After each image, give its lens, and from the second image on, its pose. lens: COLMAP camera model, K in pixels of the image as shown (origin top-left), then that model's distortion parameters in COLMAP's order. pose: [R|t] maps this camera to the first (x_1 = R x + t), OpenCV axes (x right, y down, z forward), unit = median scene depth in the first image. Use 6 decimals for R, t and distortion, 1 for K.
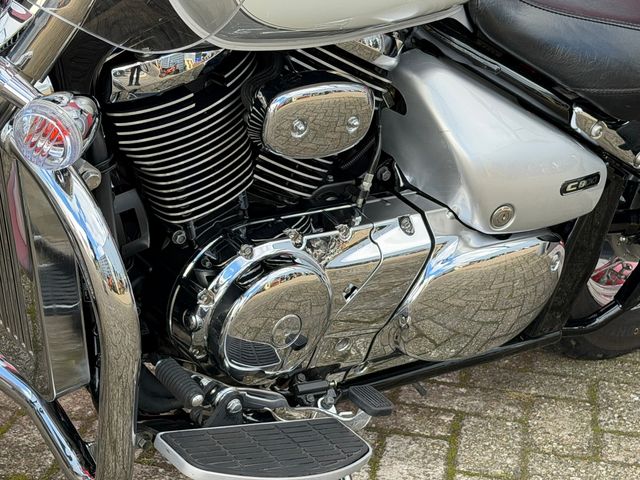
lens RADIAL K [[1399.7, 0, 327.5], [0, 1399.7, 251.2], [0, 0, 1]] dist [0.129503, 0.000000]
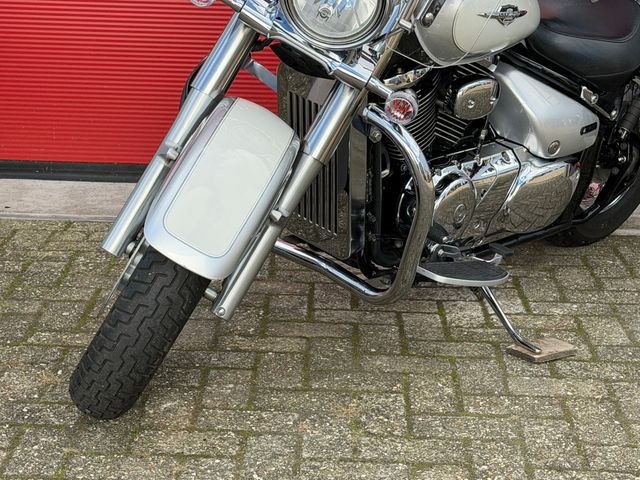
lens RADIAL K [[1399.7, 0, 324.7], [0, 1399.7, 243.8], [0, 0, 1]] dist [0.129503, 0.000000]
pose [[0.988016, -0.089981, 0.125412, -0.412117], [0.093384, 0.995398, -0.021516, 0.111145], [-0.122899, 0.032970, 0.991871, -0.779089]]
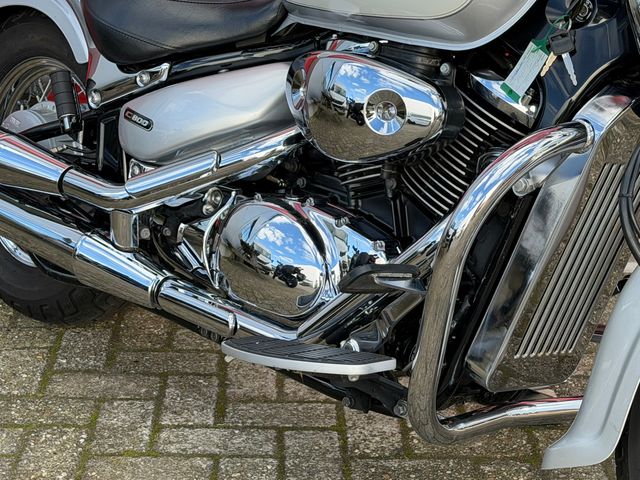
lens RADIAL K [[1399.7, 0, 317.2], [0, 1399.7, 244.8], [0, 0, 1]] dist [0.129503, 0.000000]
pose [[0.981794, -0.116976, 0.149660, -0.231078], [0.109954, 0.992447, 0.054391, -0.071195], [-0.154892, -0.036945, 0.987240, -0.236153]]
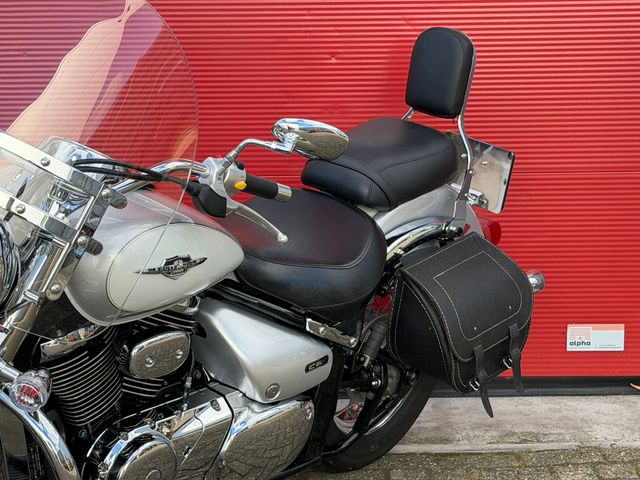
lens RADIAL K [[1399.7, 0, 318.3], [0, 1399.7, 244.7], [0, 0, 1]] dist [0.129503, 0.000000]
pose [[0.980521, -0.118223, 0.156848, -0.060178], [0.133738, 0.986707, -0.092325, -0.035619], [-0.143848, 0.111503, 0.983298, -0.644491]]
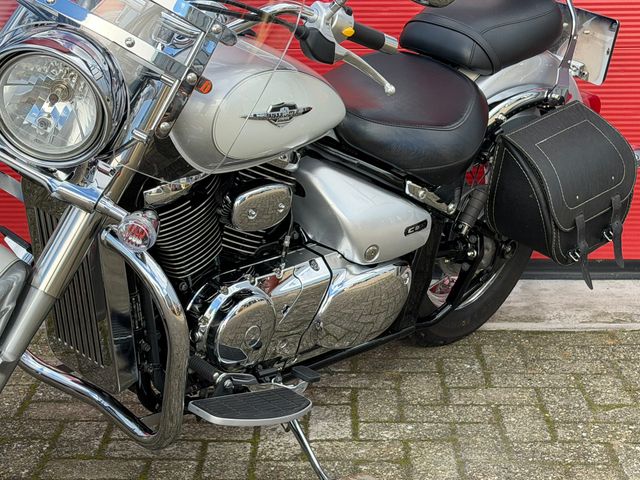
lens RADIAL K [[1399.7, 0, 316.4], [0, 1399.7, 250.5], [0, 0, 1]] dist [0.129503, 0.000000]
pose [[0.987648, -0.110786, 0.110803, -0.115787], [0.115530, 0.992602, -0.037335, 0.024977], [-0.105847, 0.049675, 0.993141, -0.591682]]
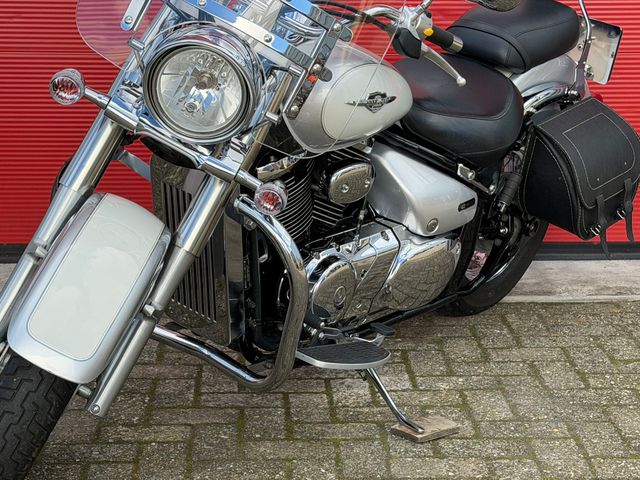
lens RADIAL K [[1399.7, 0, 330.7], [0, 1399.7, 239.5], [0, 0, 1]] dist [0.129503, 0.000000]
pose [[0.975884, -0.116289, 0.184737, -0.351171], [0.127528, 0.990567, -0.050126, 0.069017], [-0.177165, 0.072477, 0.981509, -0.794884]]
